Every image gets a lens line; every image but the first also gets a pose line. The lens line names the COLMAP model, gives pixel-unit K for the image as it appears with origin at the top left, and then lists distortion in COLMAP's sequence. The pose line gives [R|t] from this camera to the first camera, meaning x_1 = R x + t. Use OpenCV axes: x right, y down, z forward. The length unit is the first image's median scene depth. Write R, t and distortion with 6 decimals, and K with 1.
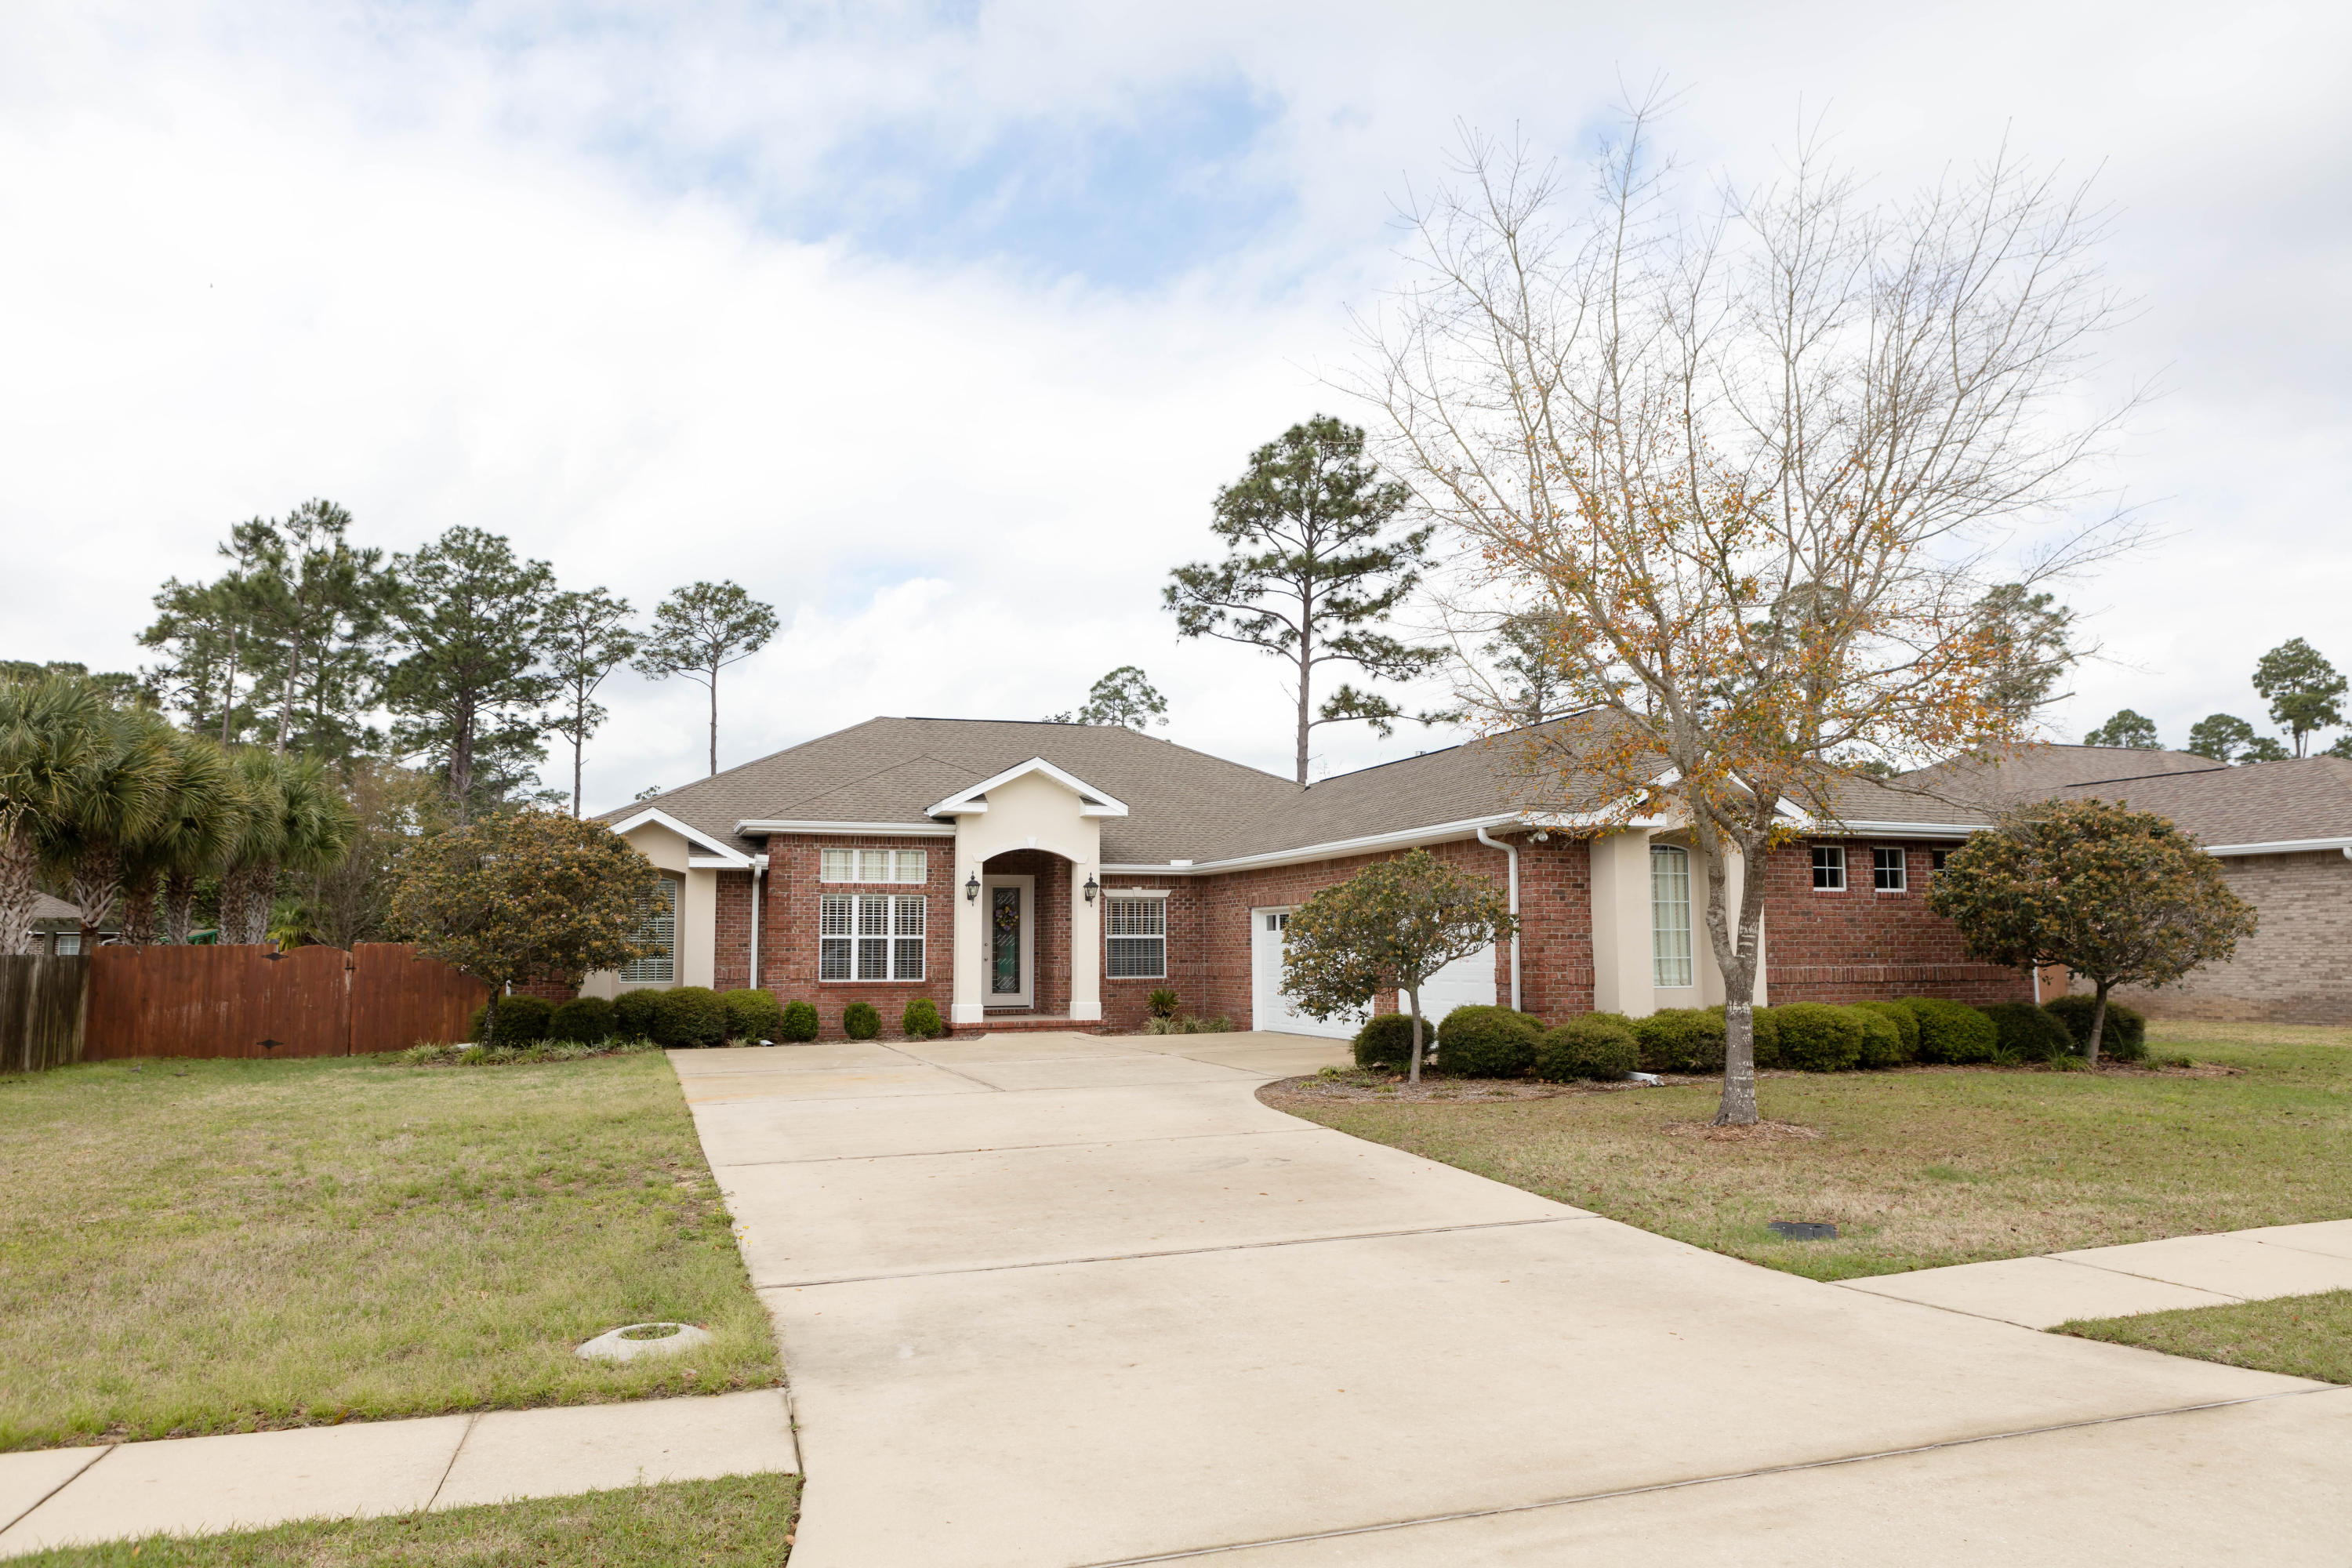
lens RADIAL K [[1582.8, 0, 1176.0], [0, 1582.8, 784.0], [0, 0, 1]] dist [-0.032223, 0.028672]
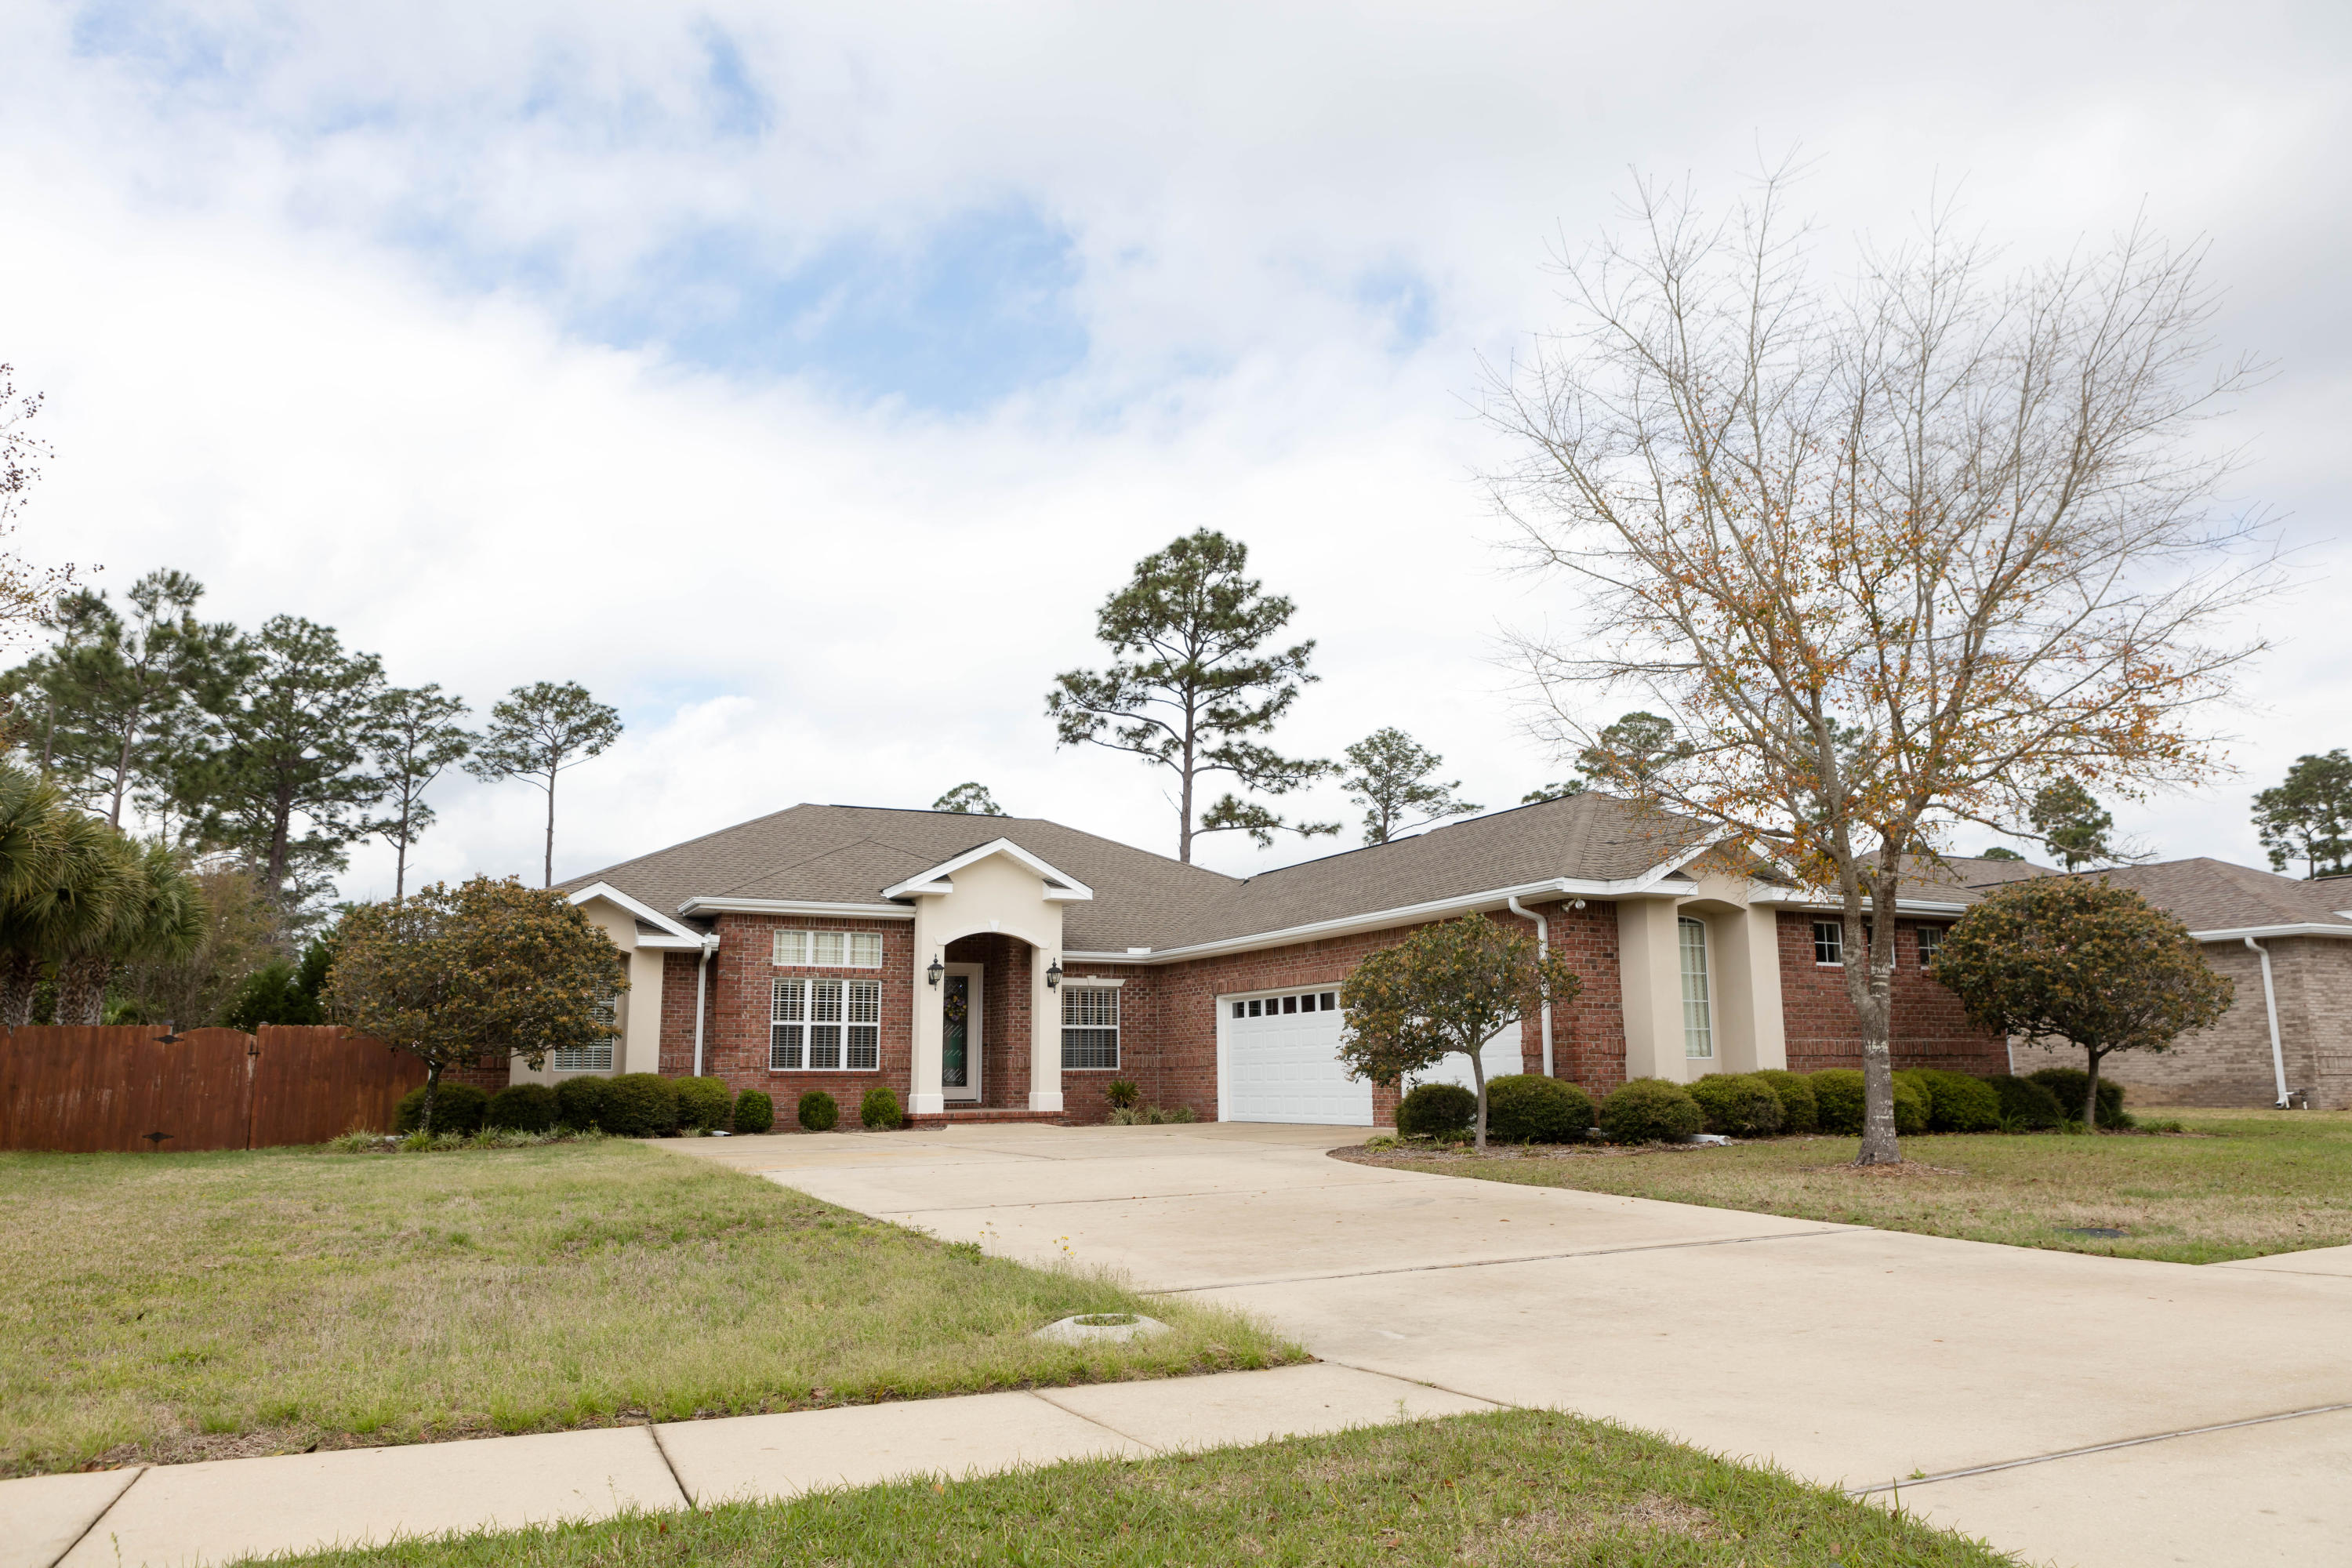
lens RADIAL K [[1582.8, 0, 1176.0], [0, 1582.8, 784.0], [0, 0, 1]] dist [-0.032223, 0.028672]
pose [[0.992767, 0.019569, 0.118451, -0.096123], [-0.009920, 0.996623, -0.081508, 0.027897], [-0.119646, 0.079743, 0.989609, 0.020865]]
